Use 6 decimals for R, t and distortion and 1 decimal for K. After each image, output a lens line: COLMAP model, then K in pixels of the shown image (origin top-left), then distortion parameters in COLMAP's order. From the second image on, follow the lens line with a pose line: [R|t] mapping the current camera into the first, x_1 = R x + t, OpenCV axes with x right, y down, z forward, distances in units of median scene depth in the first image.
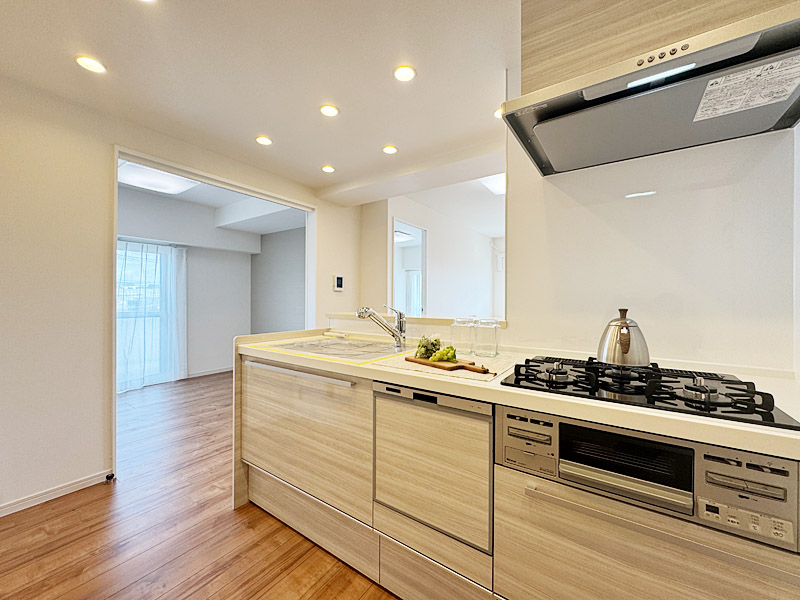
lens RADIAL K [[321.4, 0, 399.7], [0, 321.4, 298.3], [0, 0, 1]] dist [0.001342, 0.000293]
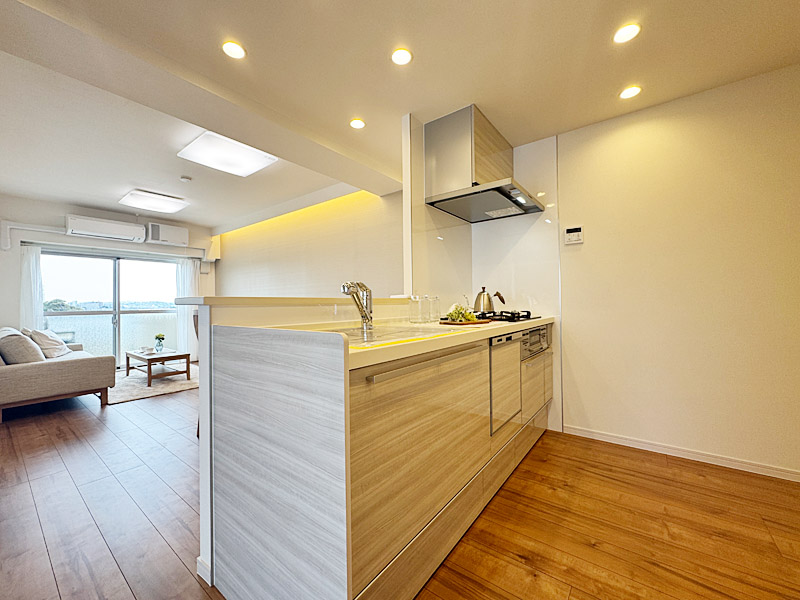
lens RADIAL K [[321.4, 0, 399.7], [0, 321.4, 298.3], [0, 0, 1]] dist [0.001342, 0.000293]
pose [[0.048463, 0.008398, 0.998790, -1.240417], [0.015209, 0.999843, -0.009145, 0.099924], [-0.998709, 0.015633, 0.048327, 1.193015]]
